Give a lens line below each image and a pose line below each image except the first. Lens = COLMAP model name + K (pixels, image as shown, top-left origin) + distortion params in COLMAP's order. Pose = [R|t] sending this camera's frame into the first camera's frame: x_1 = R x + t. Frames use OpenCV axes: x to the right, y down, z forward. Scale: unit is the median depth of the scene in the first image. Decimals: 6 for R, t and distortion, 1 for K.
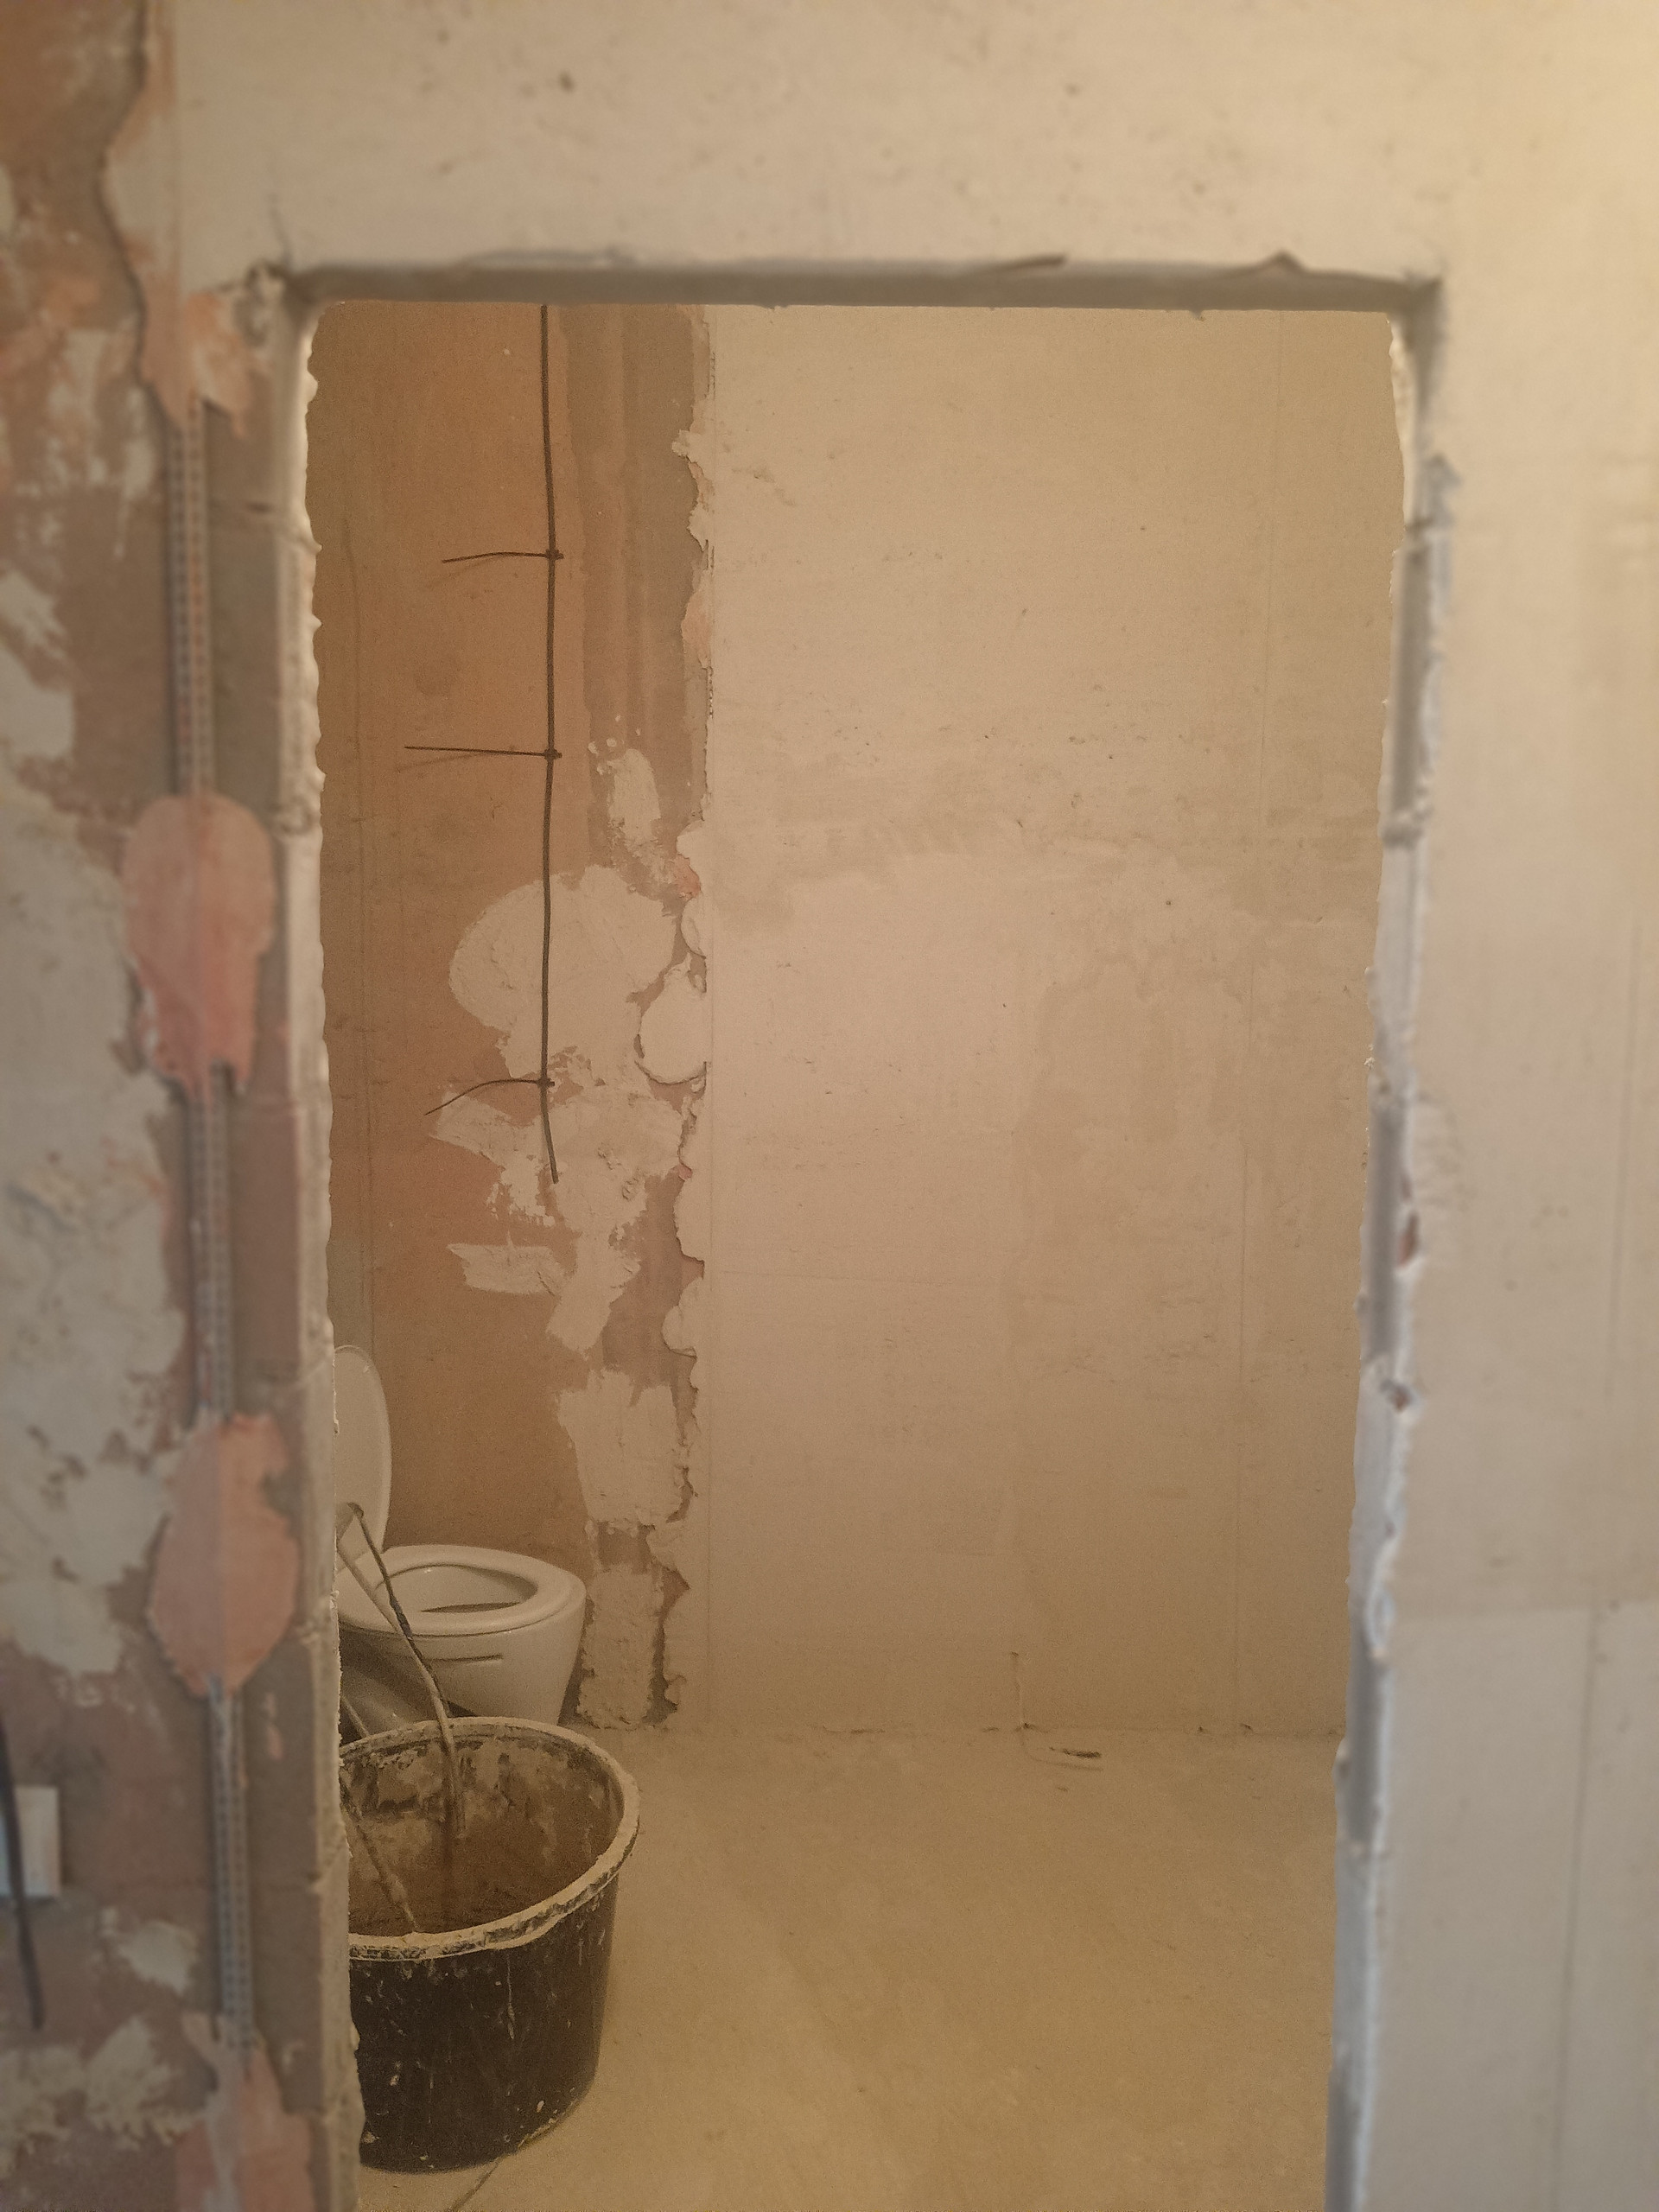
lens RADIAL K [[1737.5, 0, 829.5], [0, 1737.5, 1106.0], [0, 0, 1]] dist [0.004419, -0.003921]
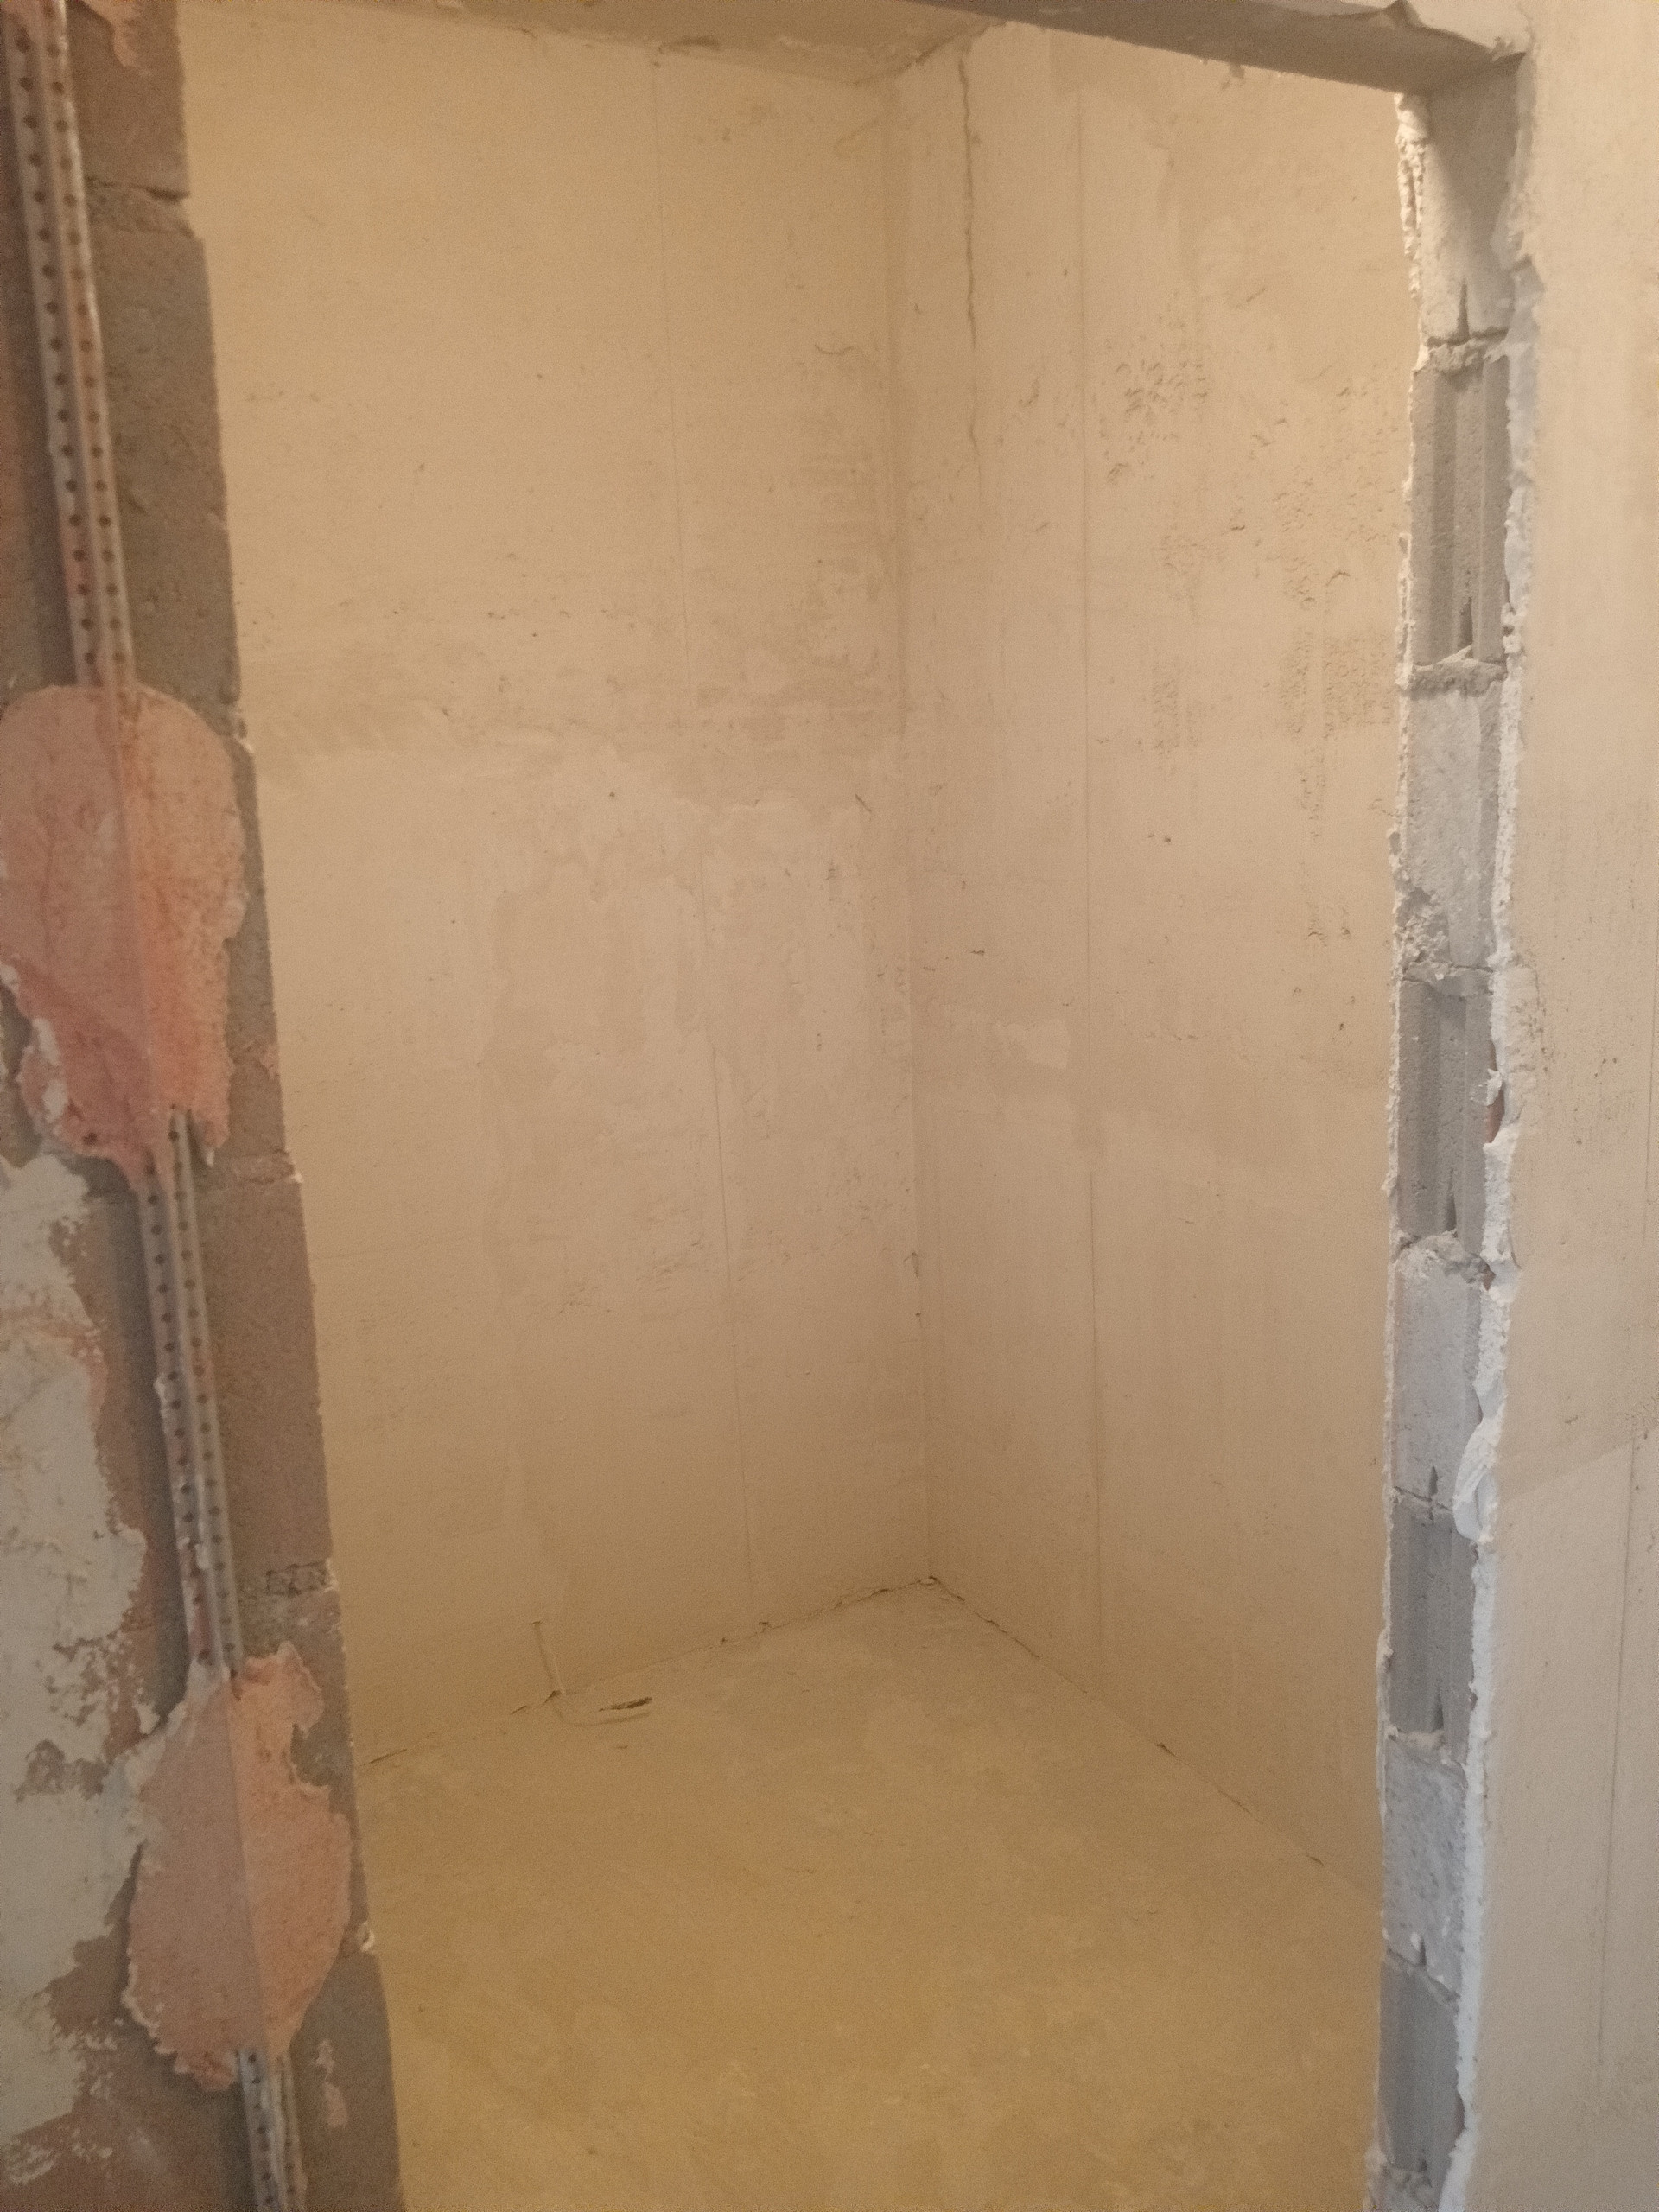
lens RADIAL K [[1737.5, 0, 829.5], [0, 1737.5, 1106.0], [0, 0, 1]] dist [0.004419, -0.003921]
pose [[0.868719, -0.150650, 0.471839, -0.424399], [0.122740, 0.988386, 0.089595, -0.054946], [-0.479857, -0.019920, 0.877121, 0.335645]]
